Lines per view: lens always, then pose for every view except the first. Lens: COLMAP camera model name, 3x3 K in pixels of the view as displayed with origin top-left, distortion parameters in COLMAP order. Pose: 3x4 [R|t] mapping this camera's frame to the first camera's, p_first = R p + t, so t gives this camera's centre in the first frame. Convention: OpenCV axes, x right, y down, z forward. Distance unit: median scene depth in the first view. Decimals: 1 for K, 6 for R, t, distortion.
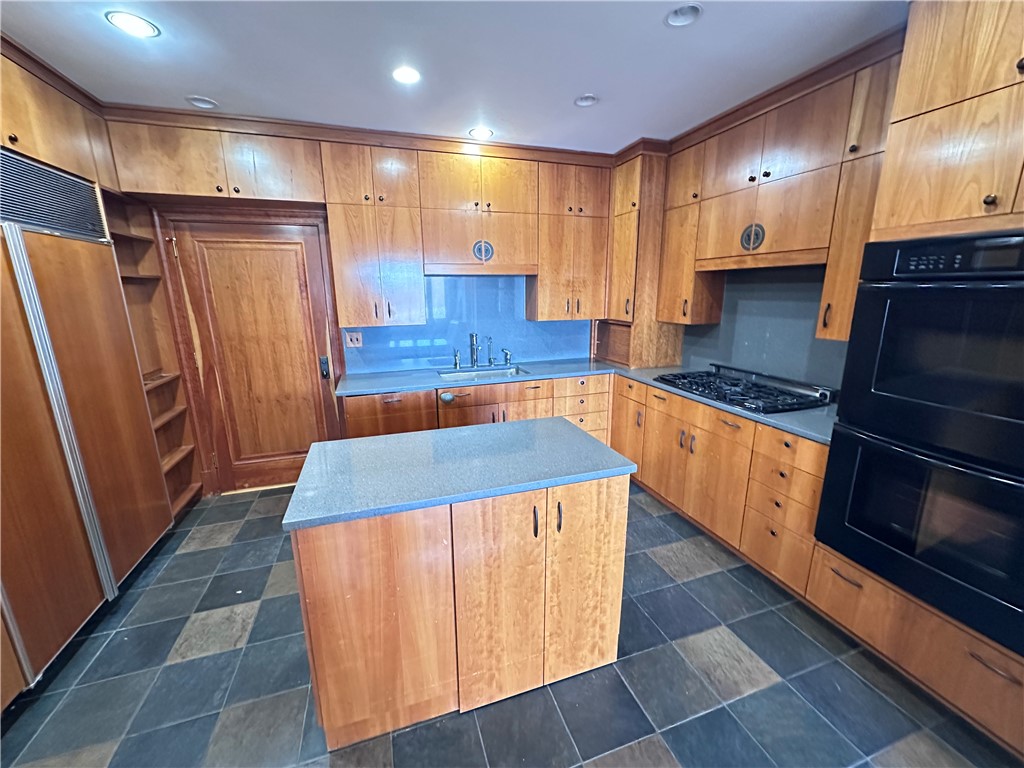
lens RADIAL K [[408.4, 0, 509.7], [0, 408.4, 385.0], [0, 0, 1]] dist [-0.002884, 0.000715]
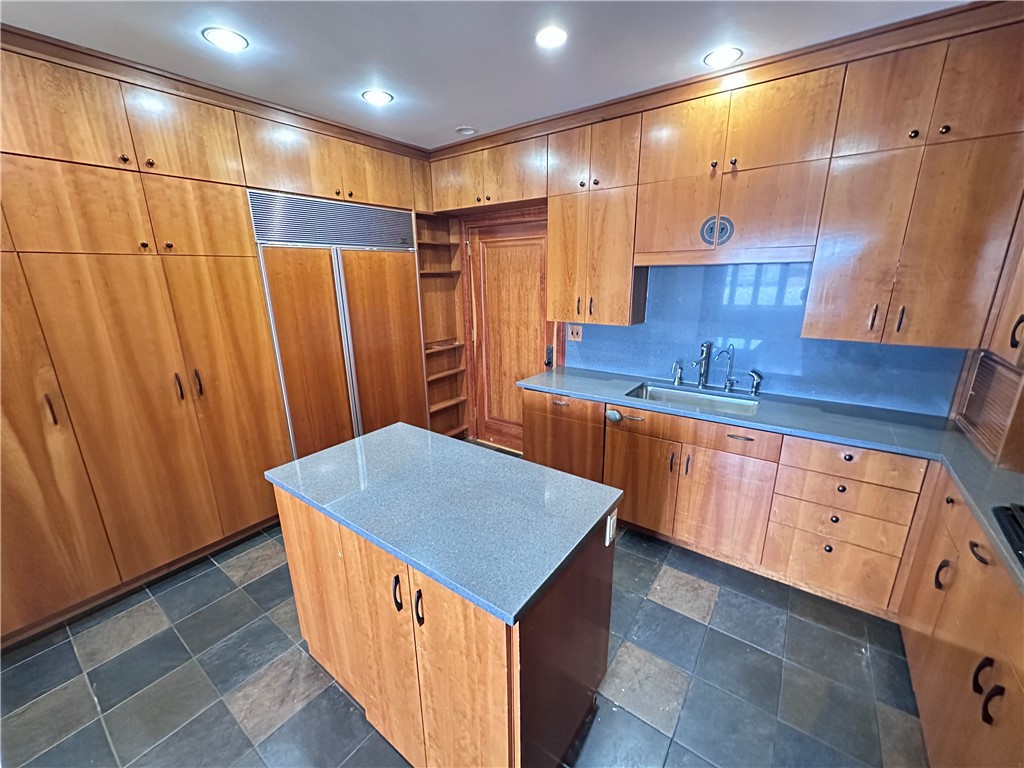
lens RADIAL K [[408.4, 0, 511.0], [0, 408.4, 384.1], [0, 0, 1]] dist [-0.002884, 0.000715]
pose [[0.579959, 0.214981, -0.785767, 0.361363], [-0.173683, 0.975005, 0.138563, -0.110591], [0.795916, 0.056113, 0.602802, 0.319314]]
